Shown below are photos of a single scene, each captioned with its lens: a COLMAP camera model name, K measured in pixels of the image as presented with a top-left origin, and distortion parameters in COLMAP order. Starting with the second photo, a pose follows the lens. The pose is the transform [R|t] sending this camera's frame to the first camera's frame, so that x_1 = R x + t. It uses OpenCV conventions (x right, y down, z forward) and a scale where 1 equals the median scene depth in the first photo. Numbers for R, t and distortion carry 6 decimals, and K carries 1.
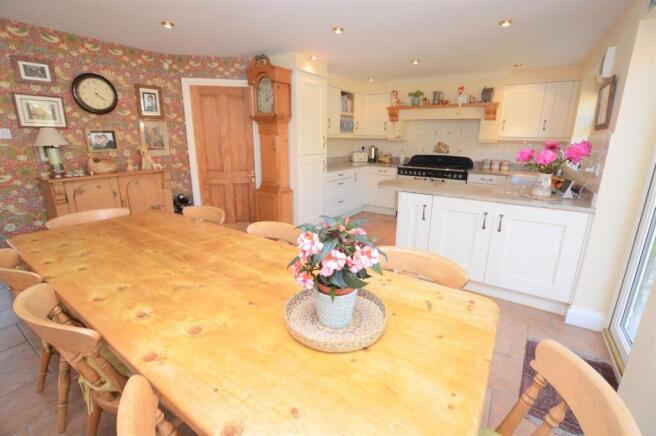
lens RADIAL K [[291.9, 0, 325.1], [0, 291.9, 221.7], [0, 0, 1]] dist [-0.035311, 0.005545]
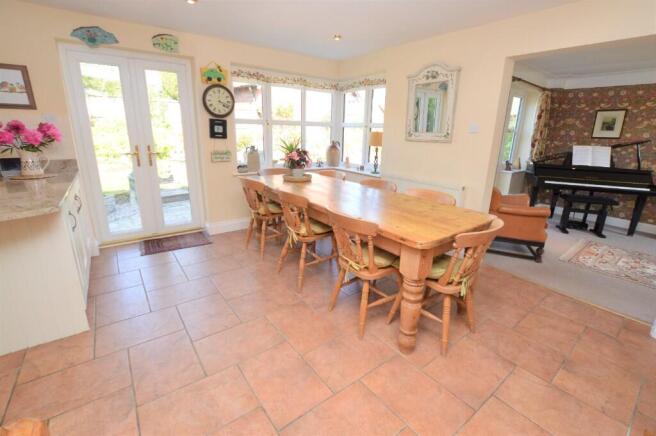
lens RADIAL K [[291.9, 0, 332.0], [0, 291.9, 213.4], [0, 0, 1]] dist [-0.035311, 0.005545]
pose [[-0.950434, -0.117040, 0.288057, -0.295540], [0.051445, 0.854484, 0.516924, -0.232766], [-0.306640, 0.506121, -0.806110, 0.823556]]
